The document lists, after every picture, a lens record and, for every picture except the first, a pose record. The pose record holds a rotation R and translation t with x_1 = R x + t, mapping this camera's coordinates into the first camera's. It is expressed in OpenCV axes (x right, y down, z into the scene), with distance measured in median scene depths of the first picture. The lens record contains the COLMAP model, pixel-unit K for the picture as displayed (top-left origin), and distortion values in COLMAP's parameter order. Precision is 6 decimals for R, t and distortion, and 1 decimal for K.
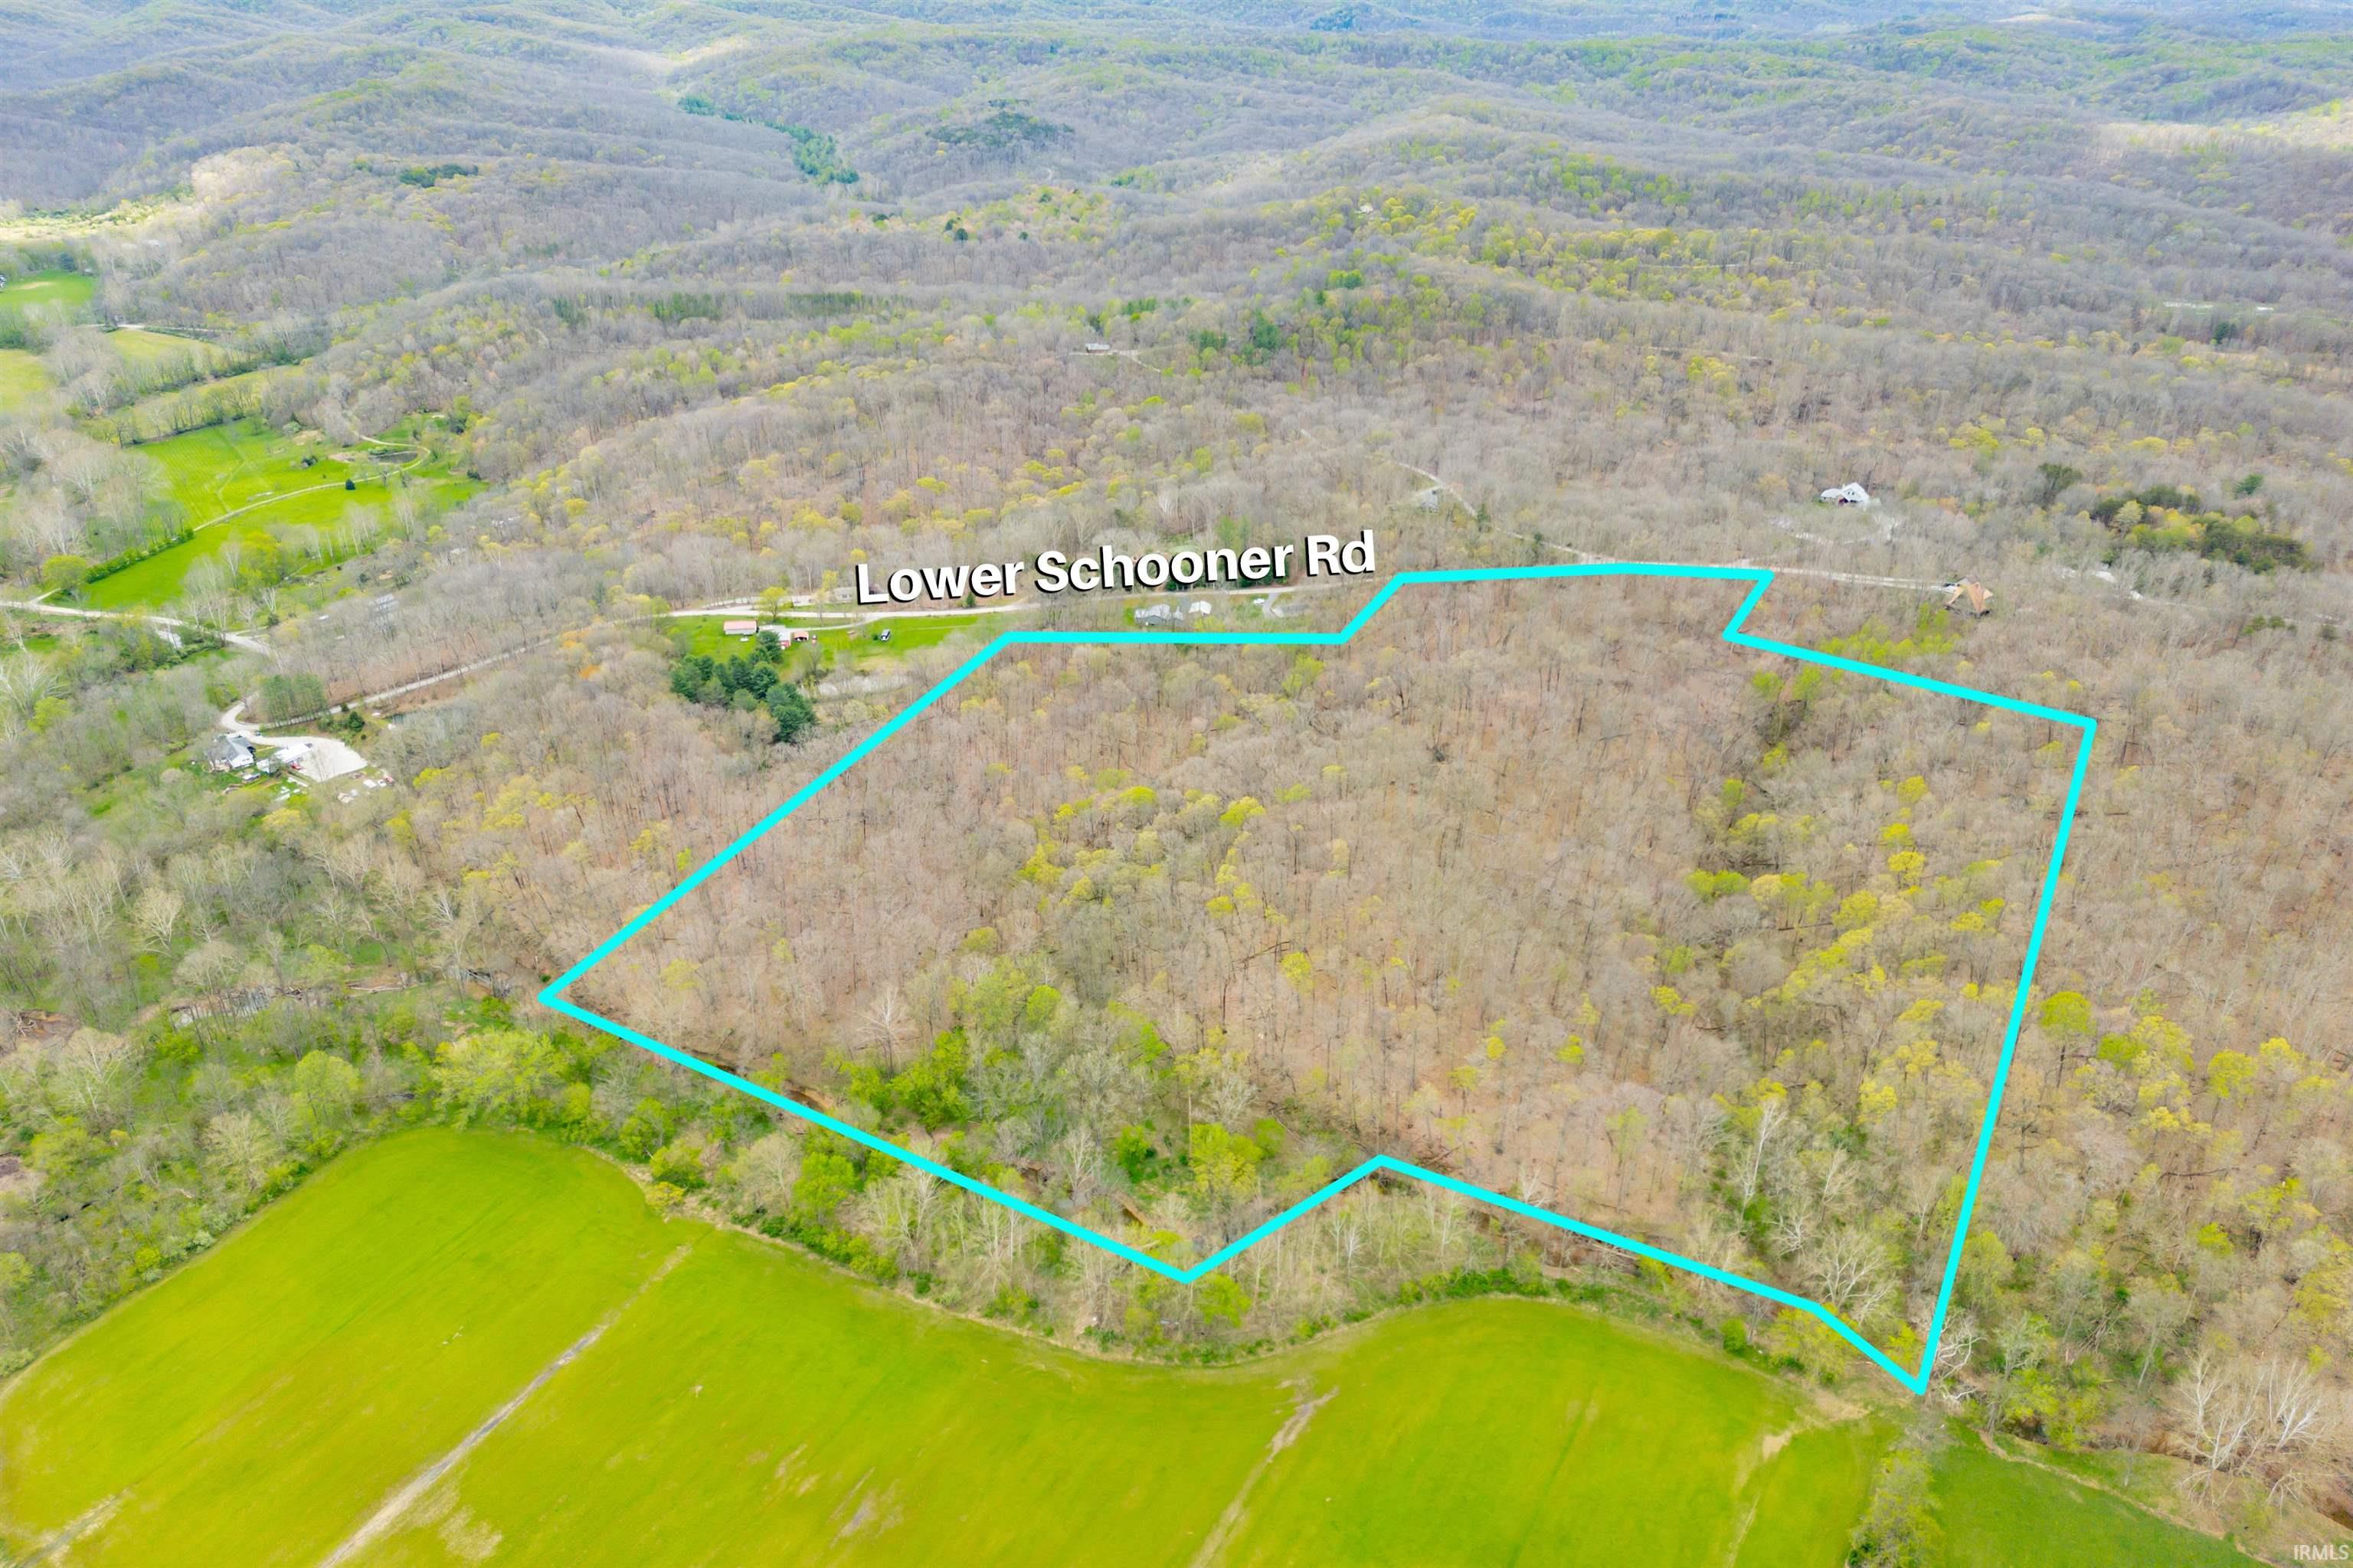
lens RADIAL K [[1633.8, 0, 1176.5], [0, 1633.8, 784.0], [0, 0, 1]] dist [0.061296, -0.047356]
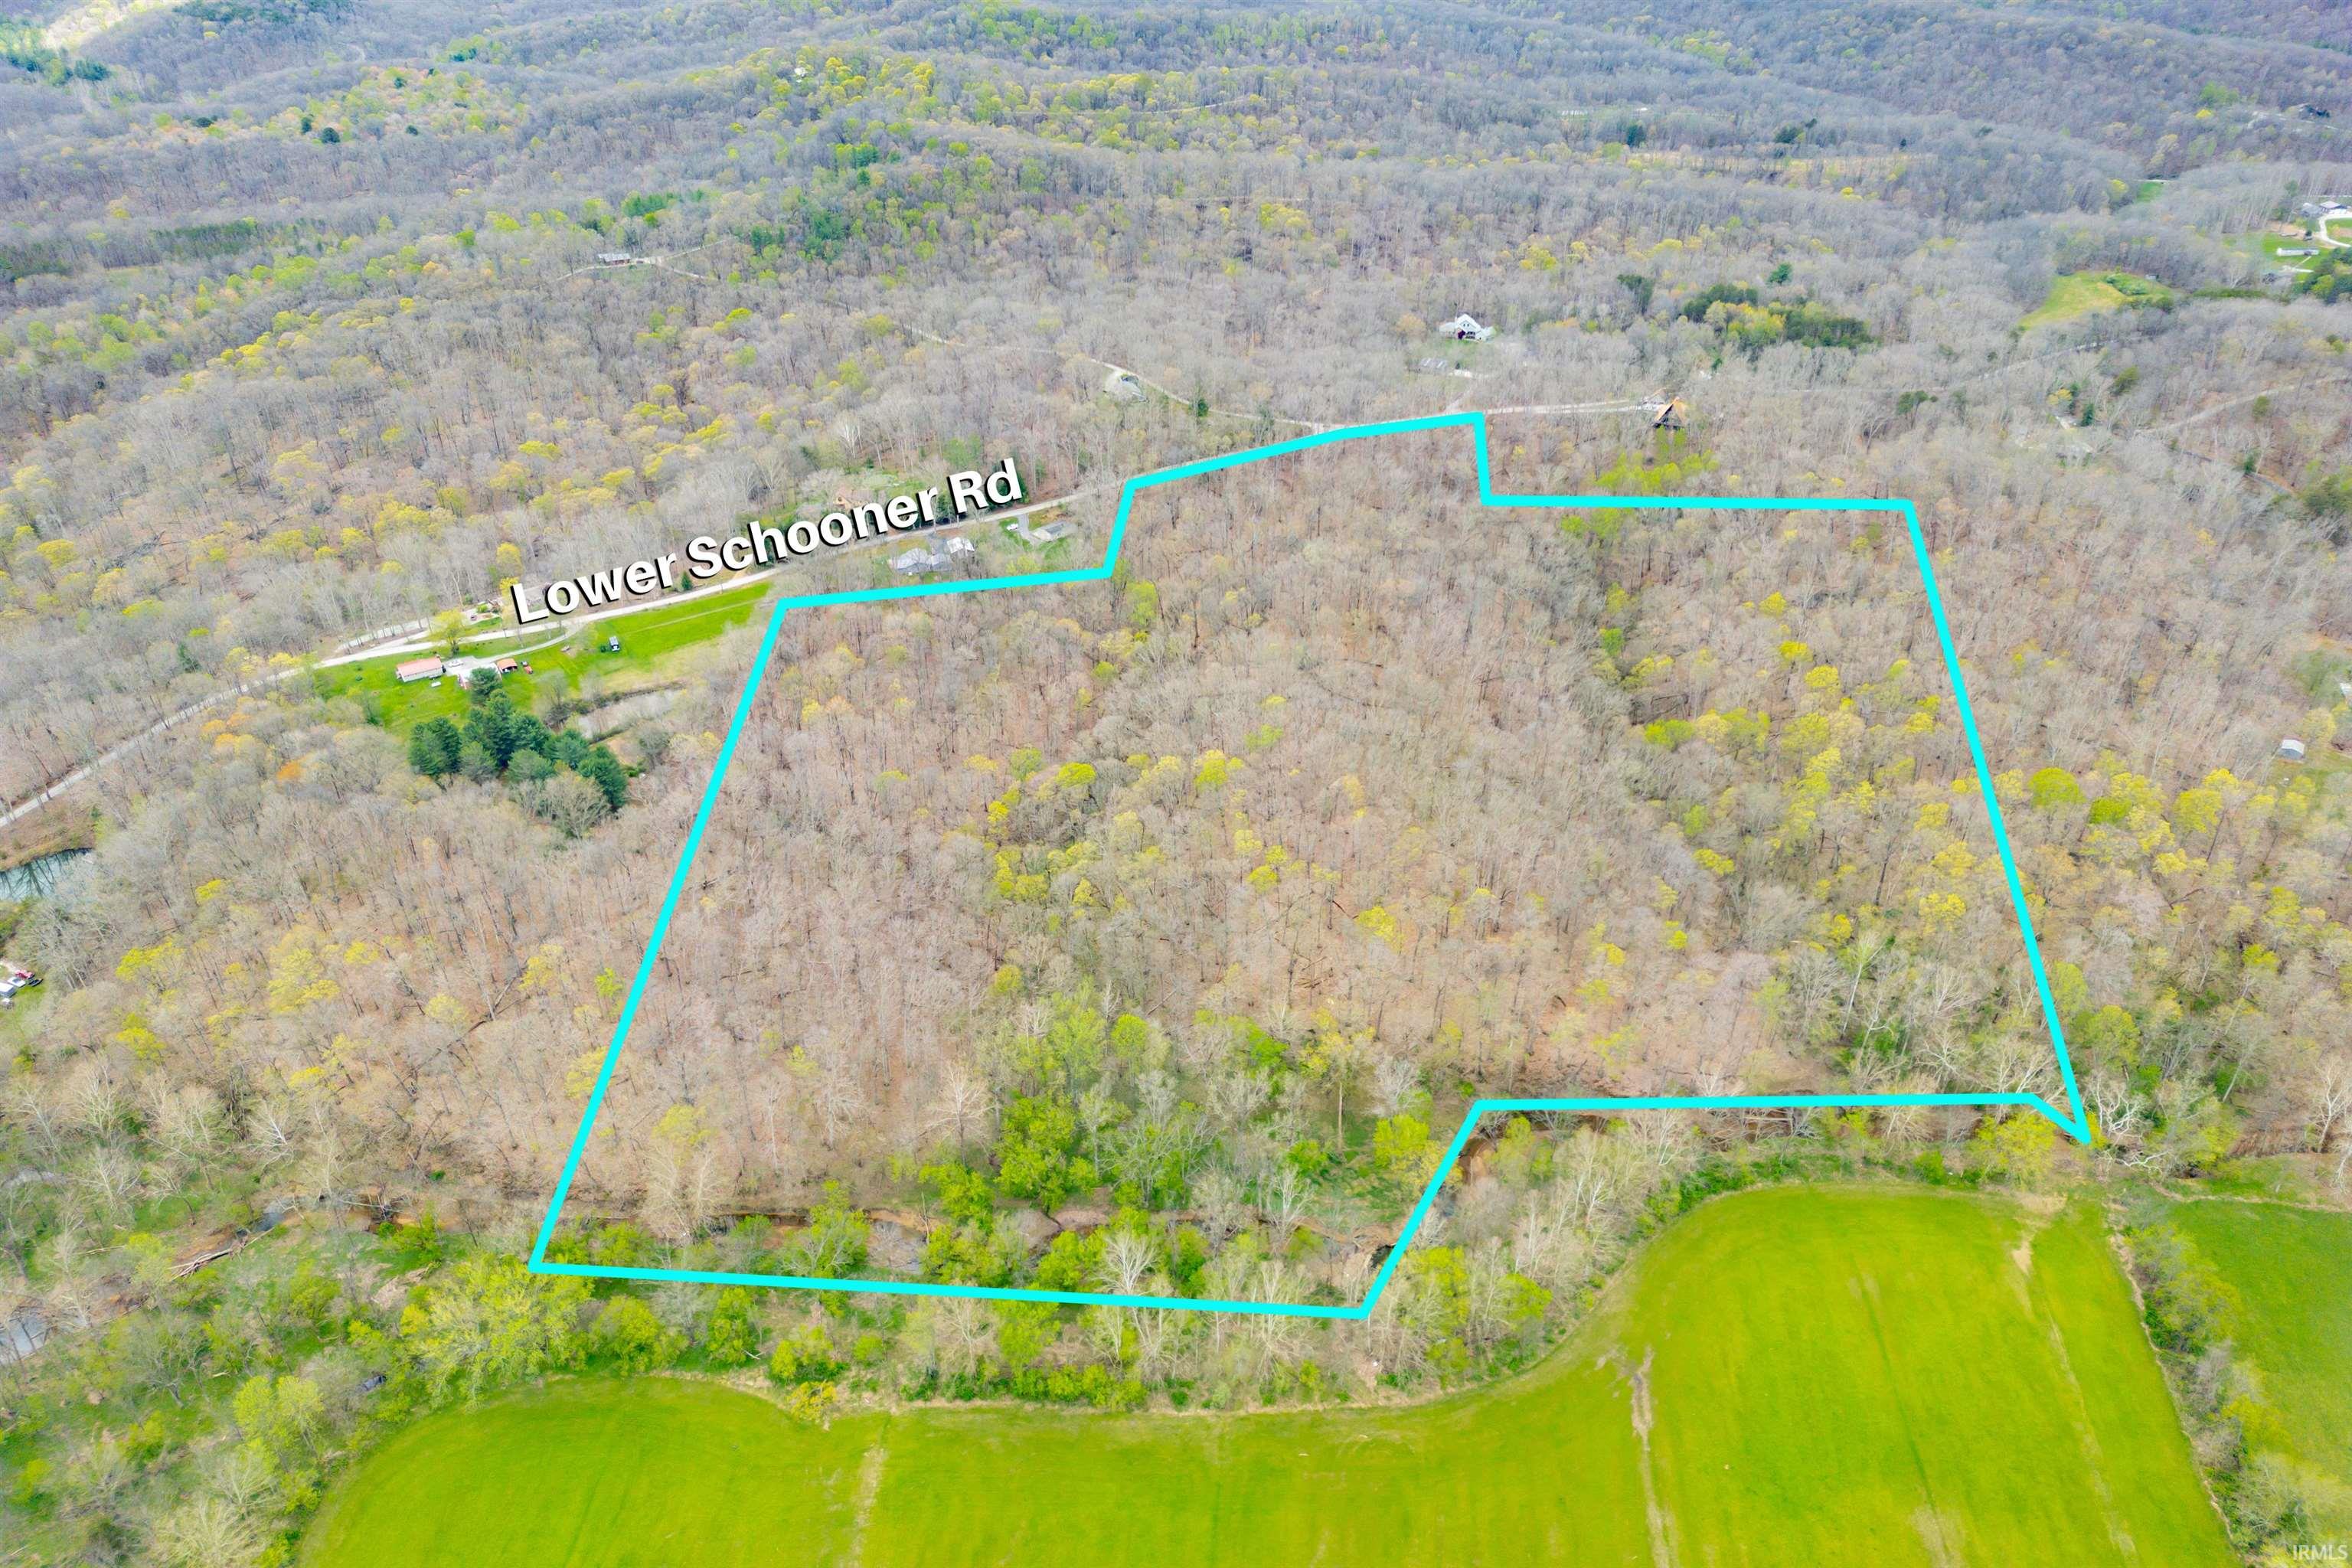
lens RADIAL K [[1633.0, 0, 1176.0], [0, 1633.0, 784.0], [0, 0, 1]] dist [0.061296, -0.047356]
pose [[0.910583, -0.223167, 0.347901, -0.223931], [0.195082, 0.974109, 0.114257, -0.061405], [-0.364392, -0.036171, 0.930543, 0.122556]]
